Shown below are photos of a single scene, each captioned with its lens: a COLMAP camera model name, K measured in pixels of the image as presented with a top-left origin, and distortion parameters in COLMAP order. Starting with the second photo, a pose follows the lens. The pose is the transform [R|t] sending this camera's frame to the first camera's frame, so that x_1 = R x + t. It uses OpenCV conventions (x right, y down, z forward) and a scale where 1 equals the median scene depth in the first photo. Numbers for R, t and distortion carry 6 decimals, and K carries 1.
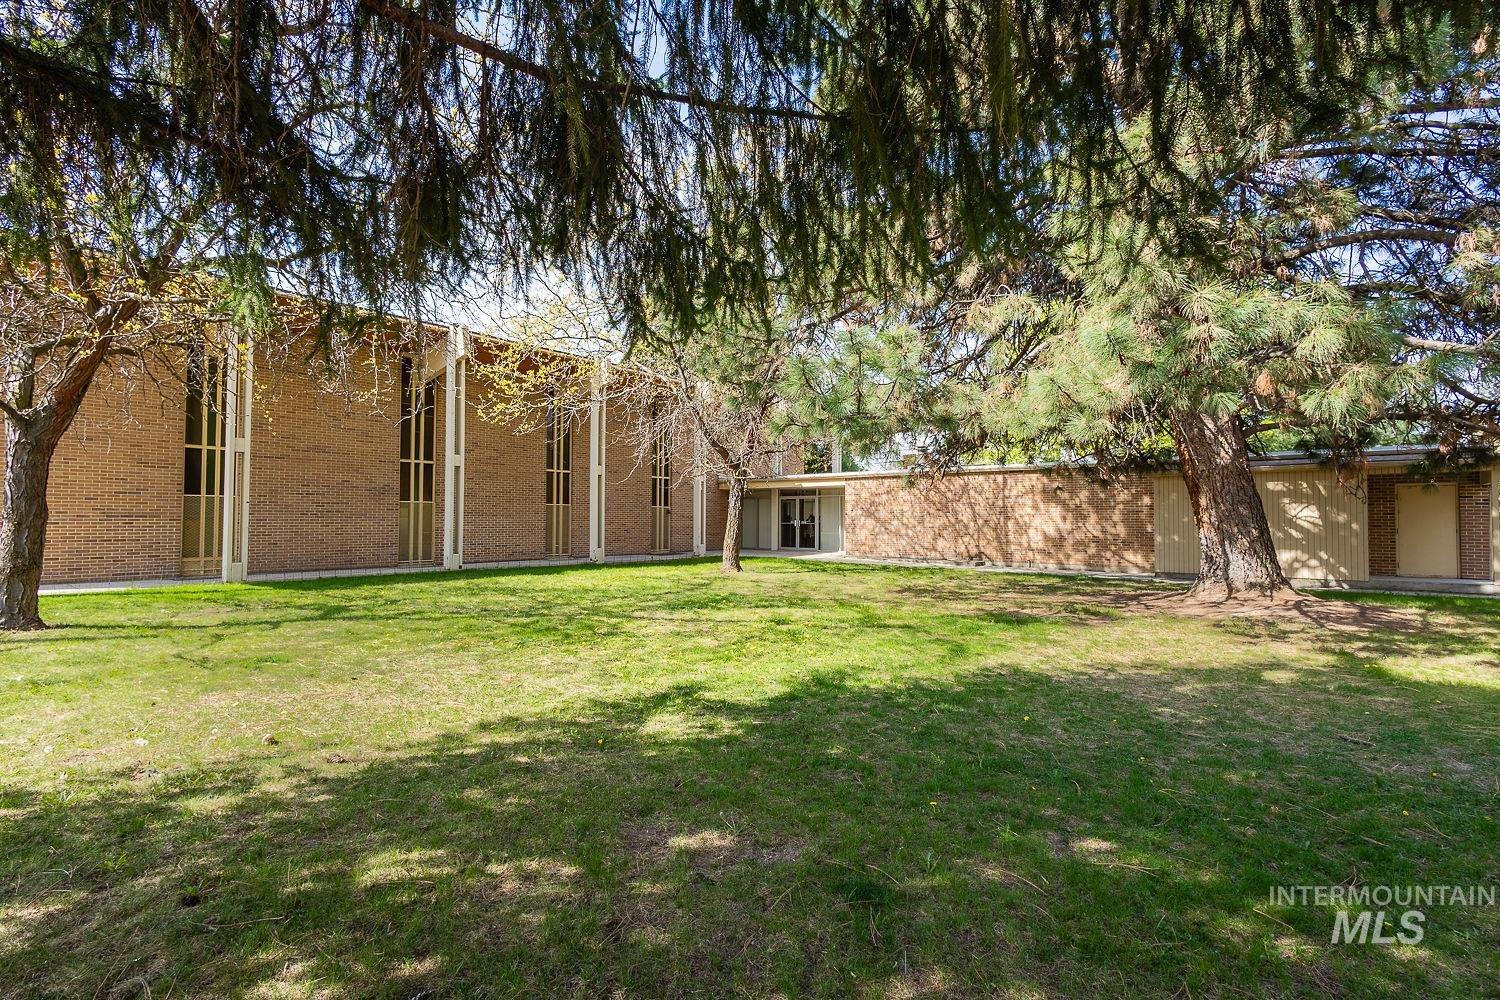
lens RADIAL K [[685.7, 0, 750.0], [0, 685.7, 500.0], [0, 0, 1]] dist [0.016005, -0.009897]
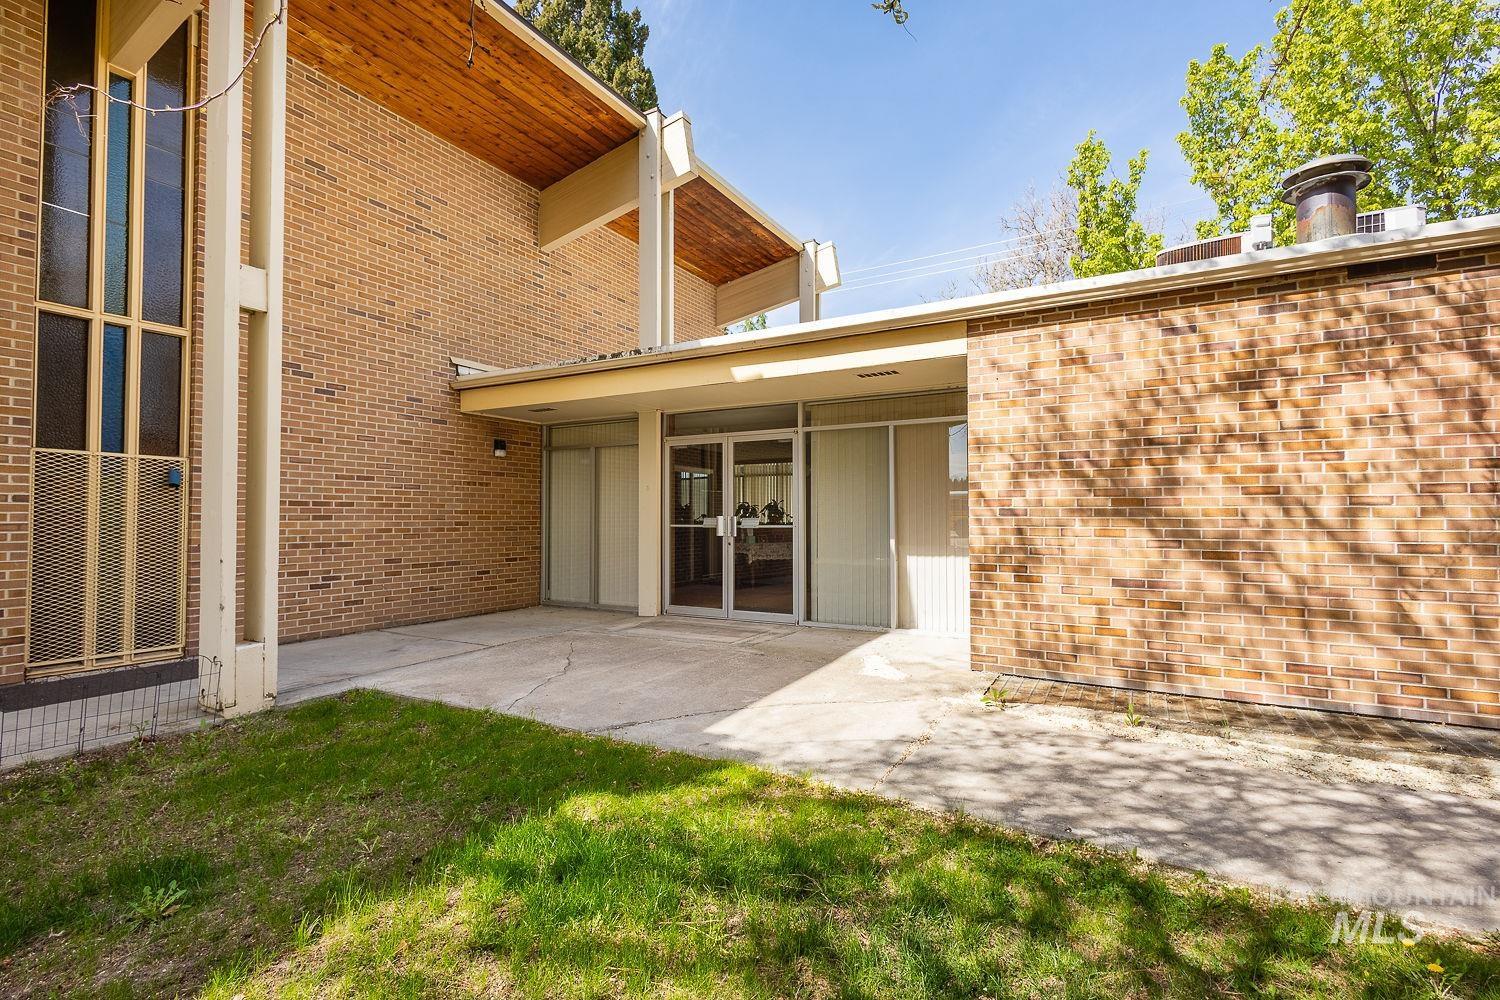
lens RADIAL K [[685.7, 0, 750.0], [0, 685.7, 500.0], [0, 0, 1]] dist [0.016005, -0.009897]
pose [[0.989976, -0.026986, 0.138632, 0.039344], [0.018285, 0.997804, 0.063662, 0.005423], [-0.140045, -0.060489, 0.988296, 0.719166]]
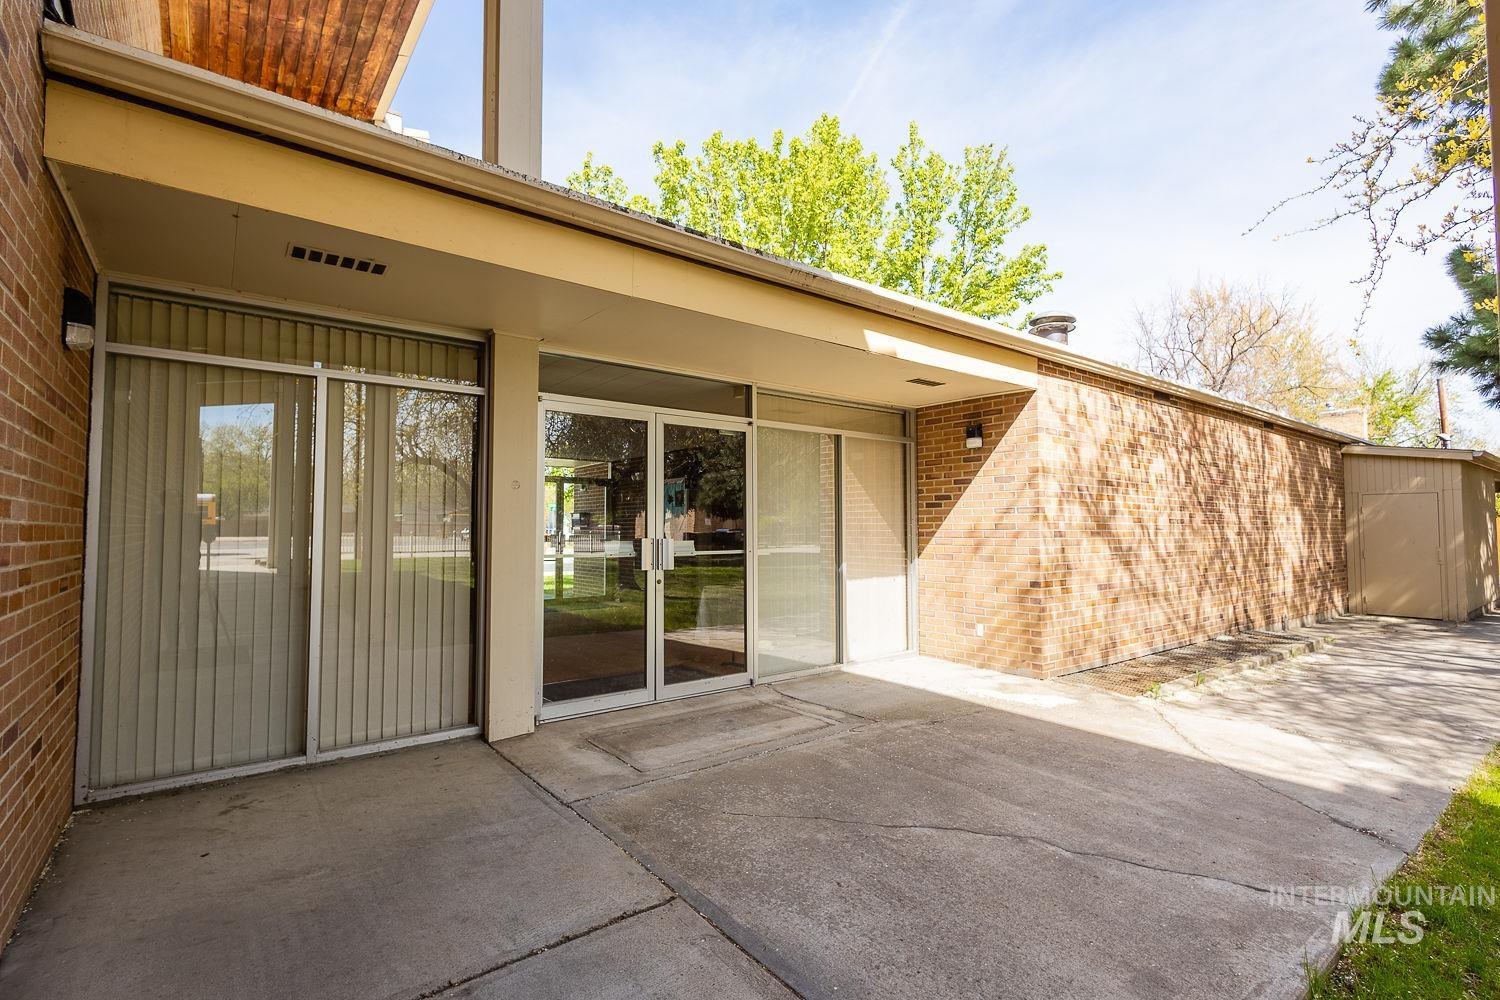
lens RADIAL K [[685.7, 0, 750.0], [0, 685.7, 500.0], [0, 0, 1]] dist [0.016005, -0.009897]
pose [[0.248699, 0.010826, 0.968520, -0.071144], [-0.073245, 0.997285, 0.007660, 0.014680], [-0.965808, -0.072844, 0.248816, 0.891608]]
